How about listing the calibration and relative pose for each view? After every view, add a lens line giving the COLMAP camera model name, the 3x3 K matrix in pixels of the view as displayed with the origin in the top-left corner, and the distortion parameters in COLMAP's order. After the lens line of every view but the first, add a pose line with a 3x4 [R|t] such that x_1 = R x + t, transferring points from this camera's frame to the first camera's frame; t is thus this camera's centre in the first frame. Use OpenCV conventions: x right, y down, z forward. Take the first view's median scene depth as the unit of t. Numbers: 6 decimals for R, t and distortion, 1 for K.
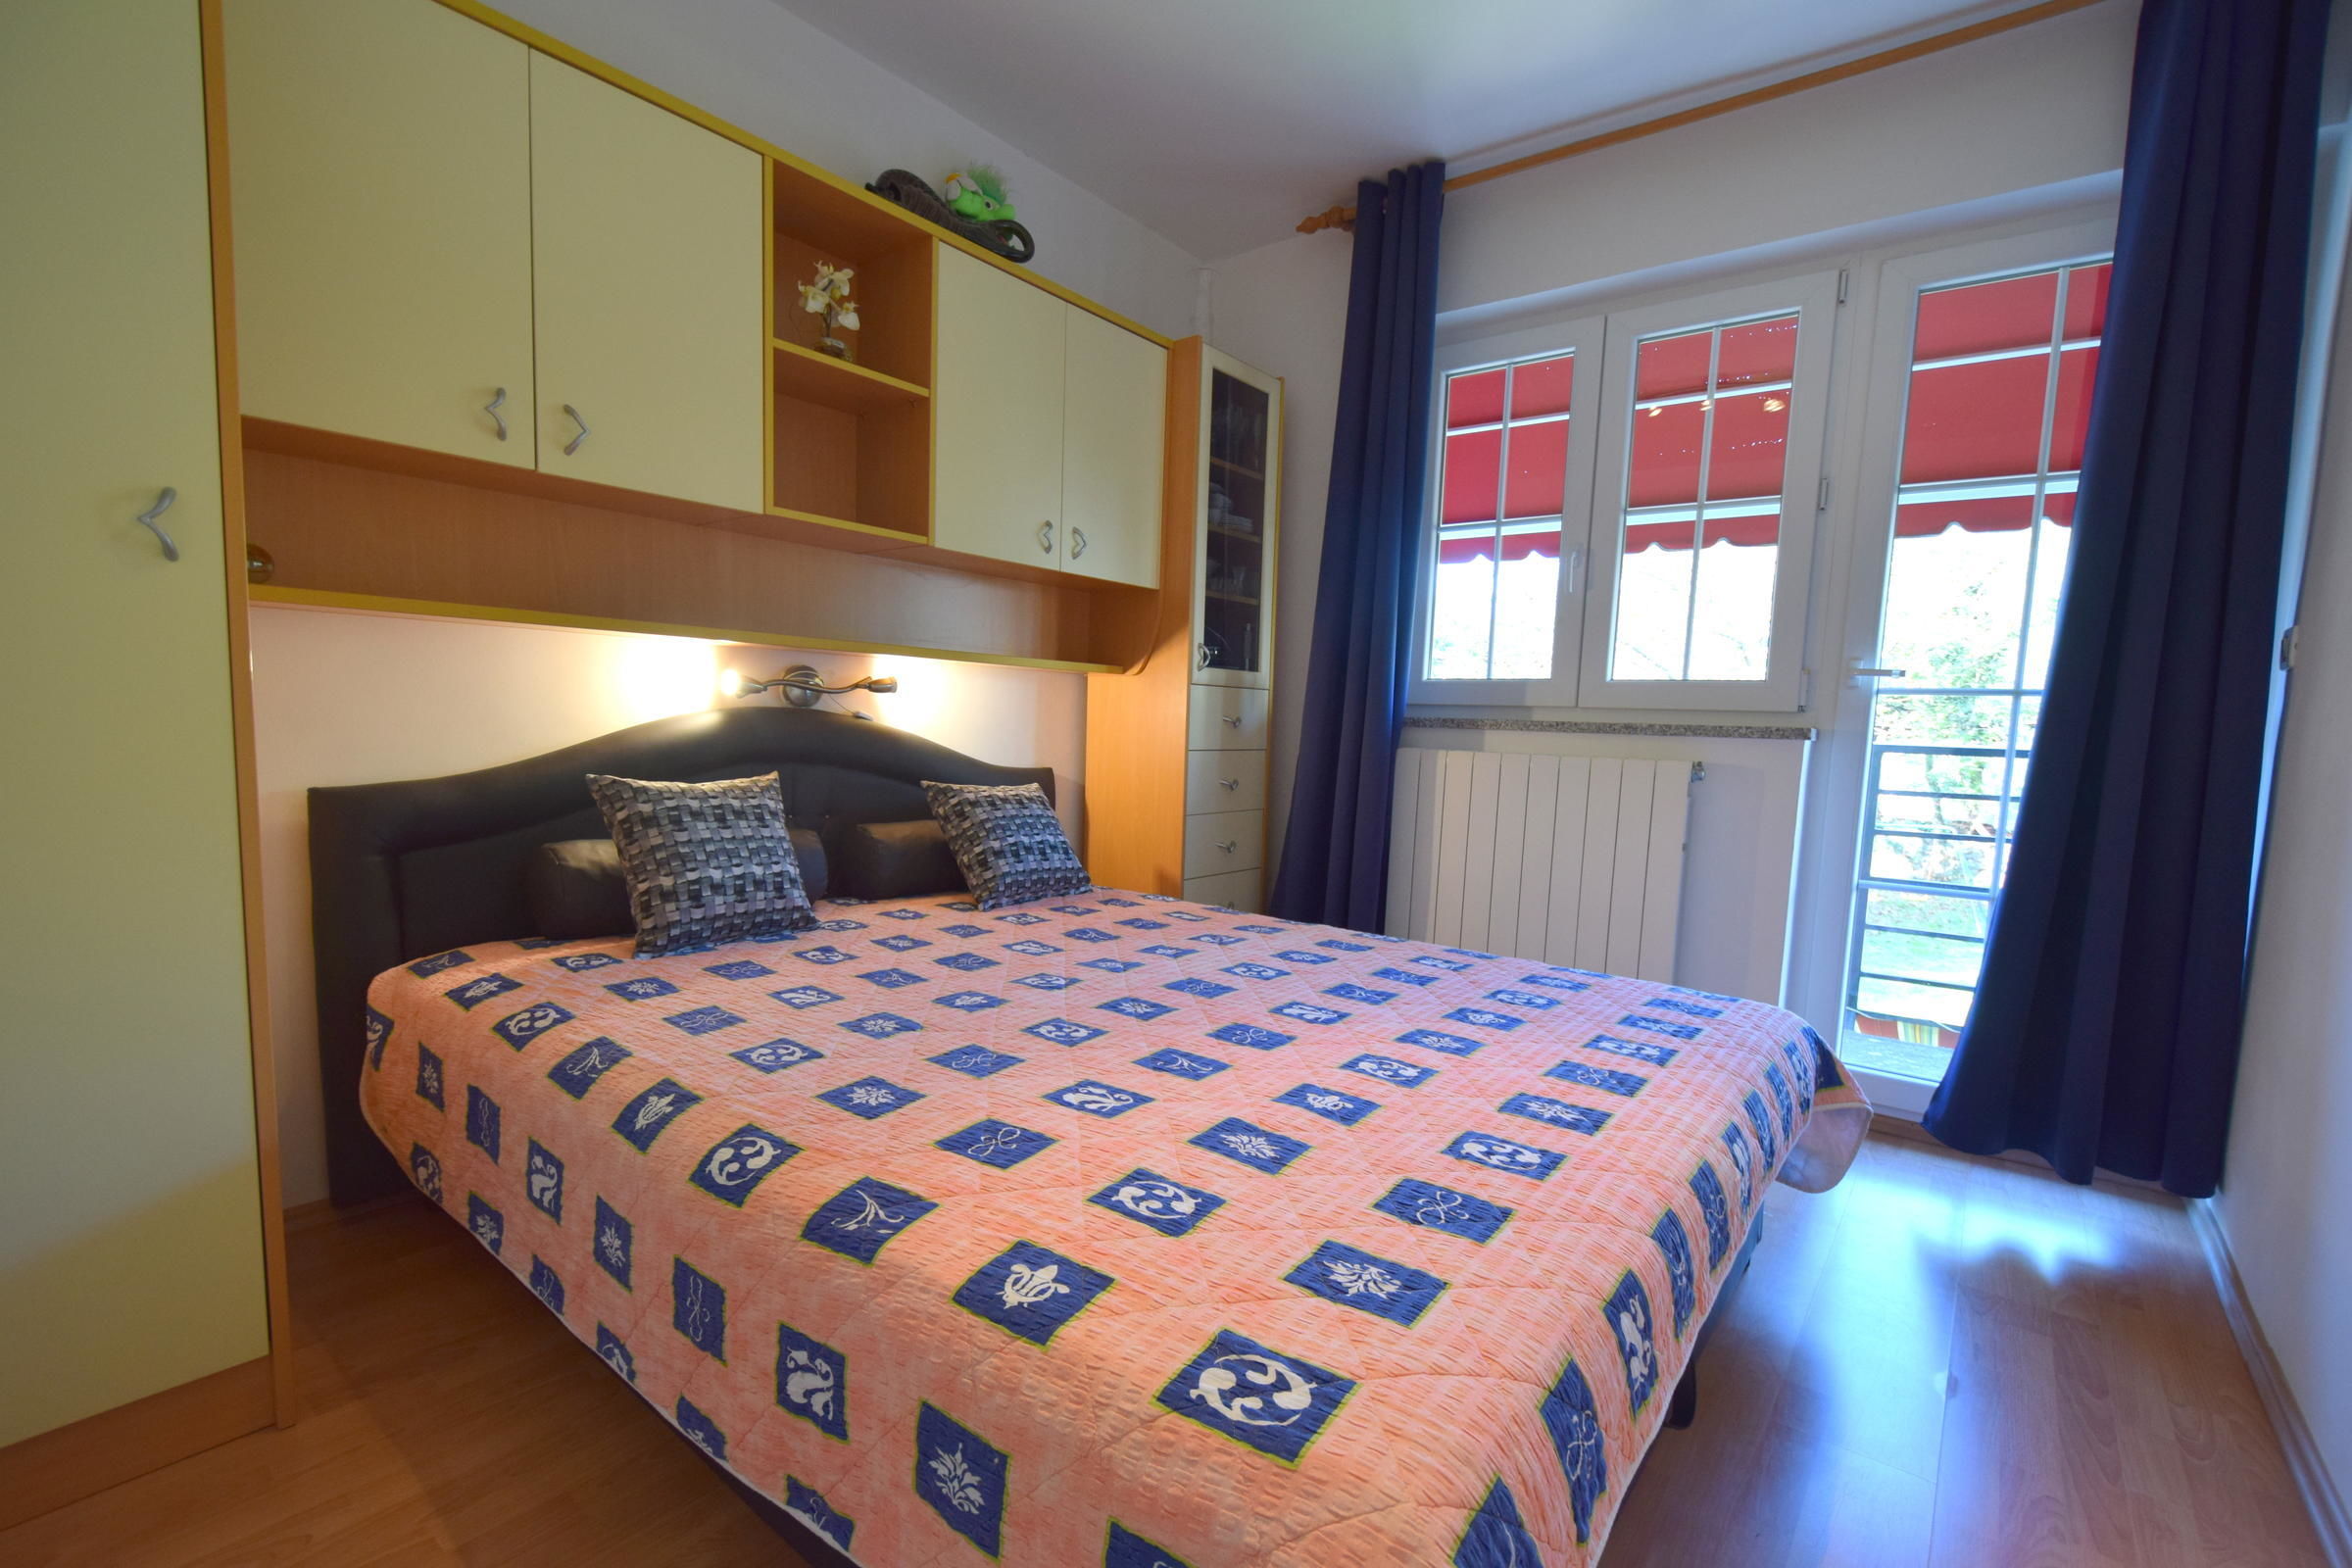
lens RADIAL K [[1027.5, 0, 1190.0], [0, 1027.5, 814.8], [0, 0, 1]] dist [-0.002013, -0.007069]
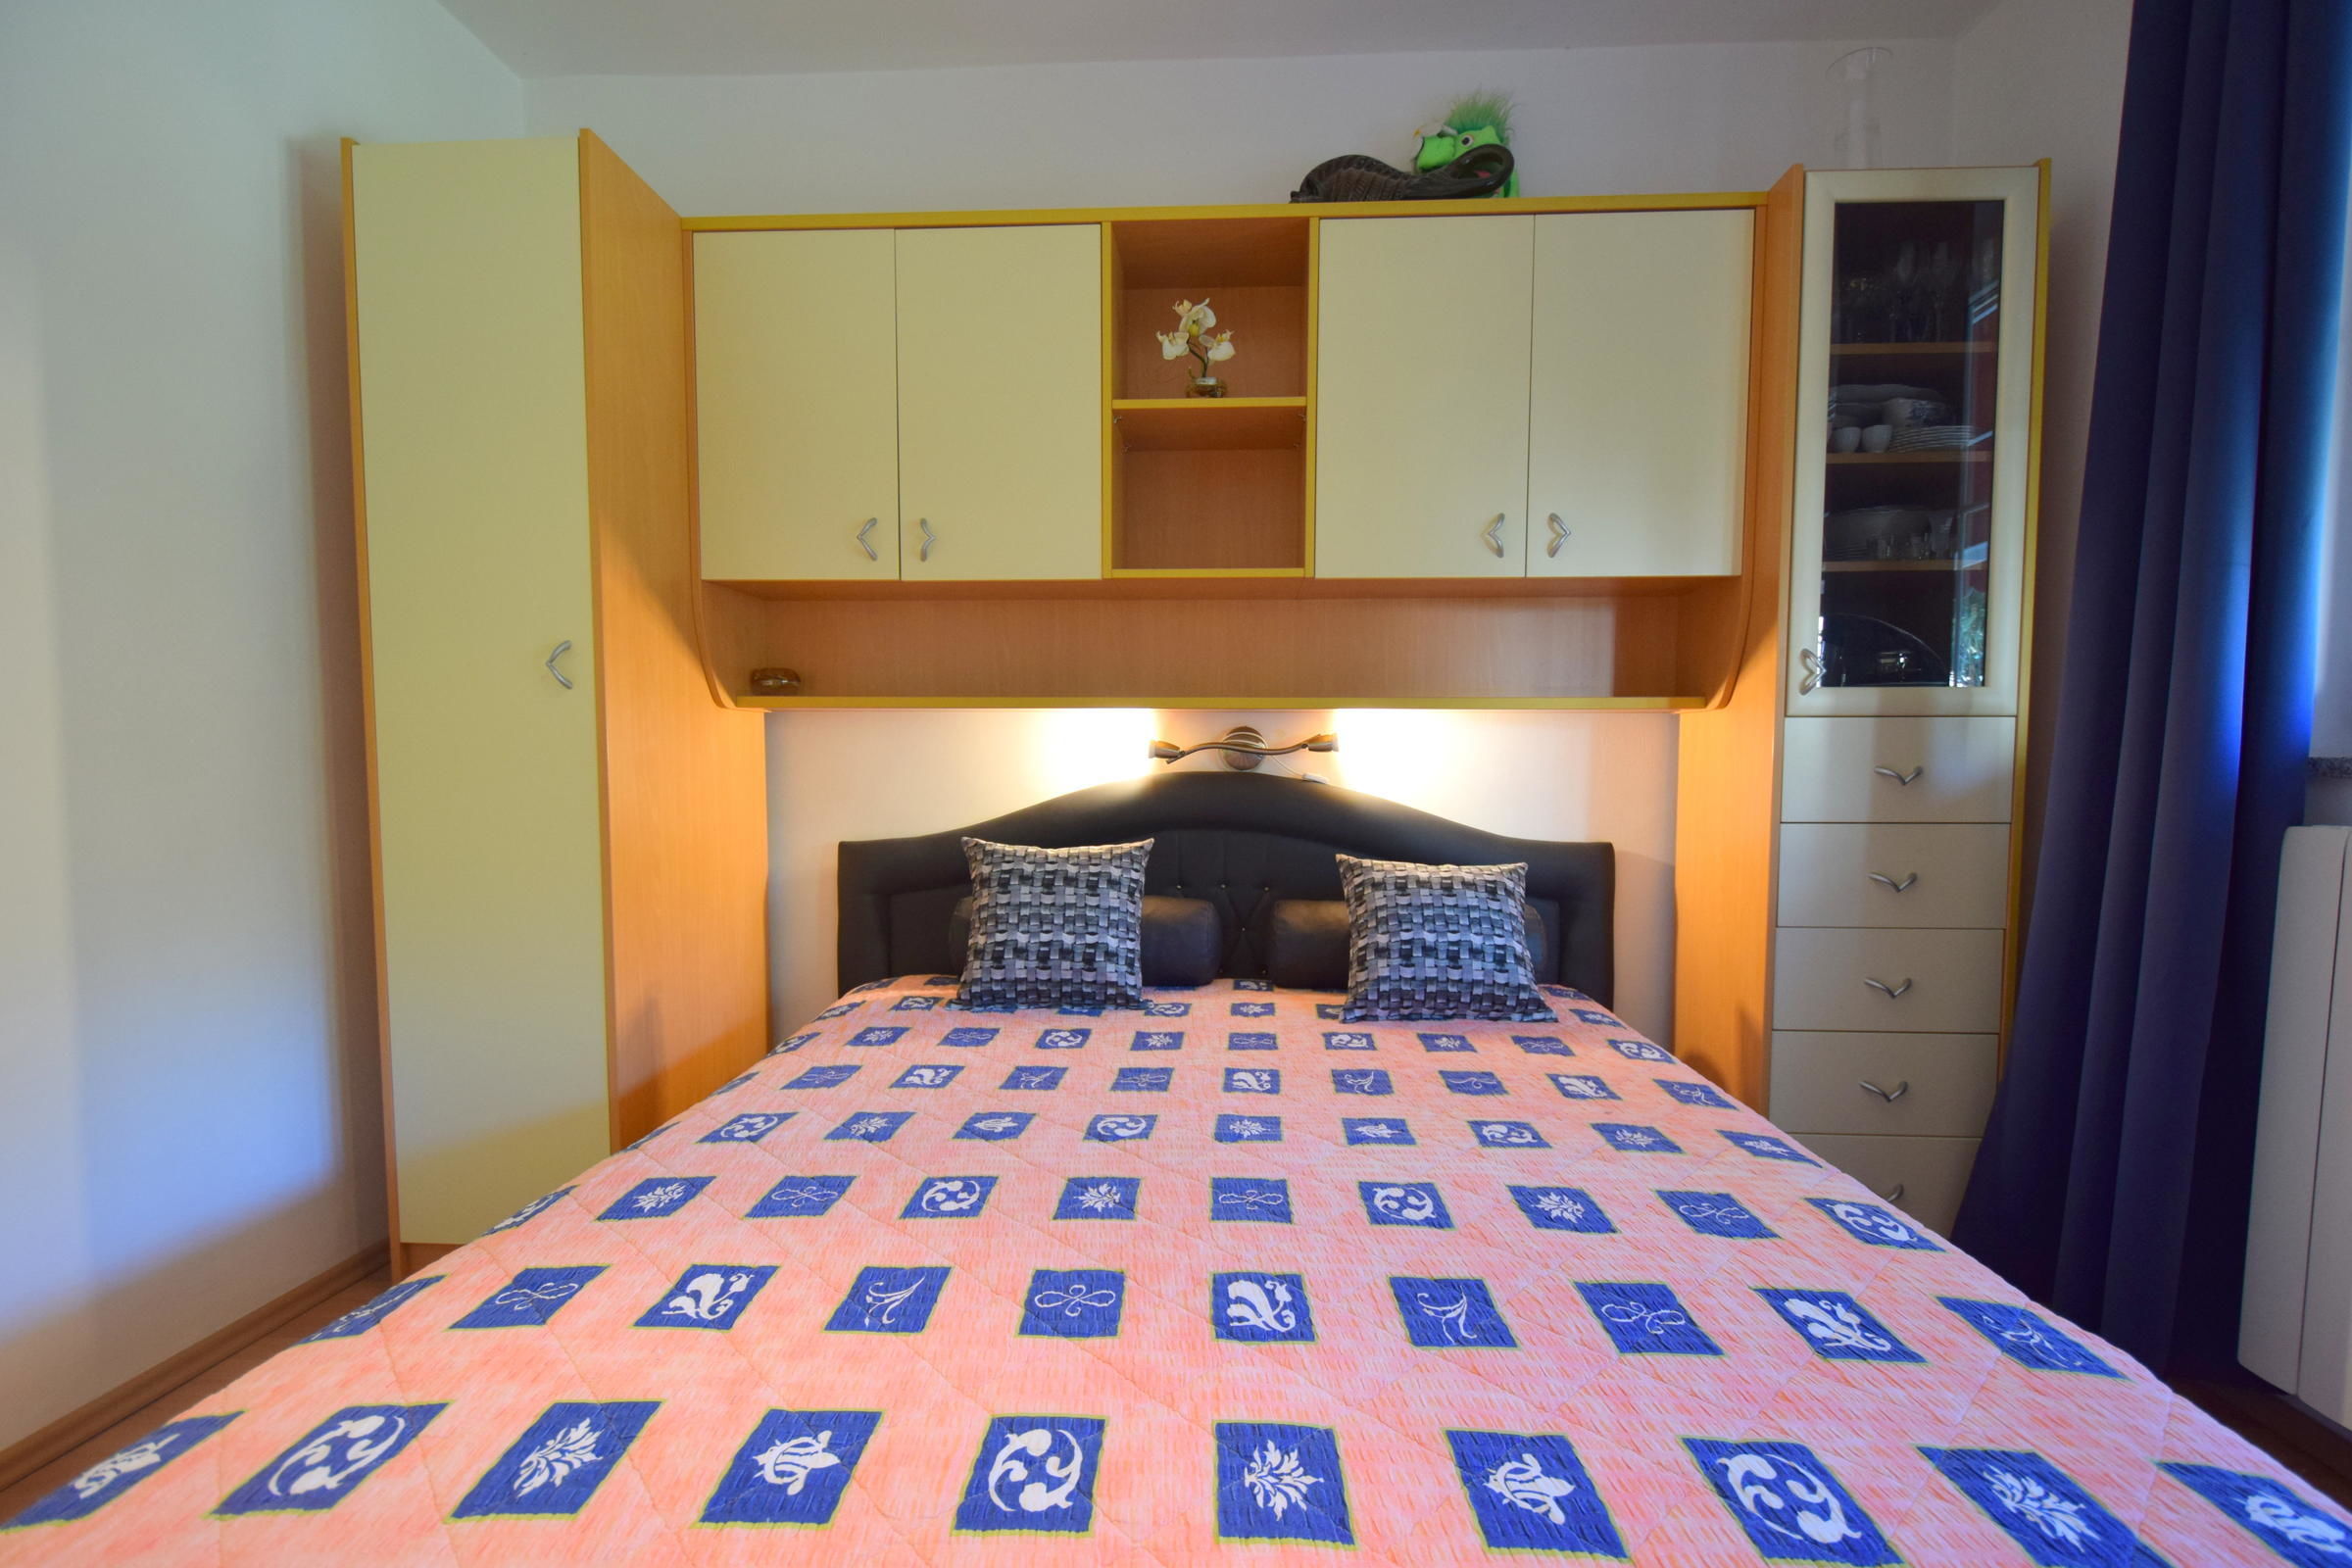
lens RADIAL K [[1027.5, 0, 1190.0], [0, 1027.5, 814.8], [0, 0, 1]] dist [-0.002013, -0.007069]
pose [[0.577303, 0.013186, -0.816424, 0.438782], [-0.056298, 0.998133, -0.023688, -0.047020], [0.814587, 0.059638, 0.576967, 0.504638]]
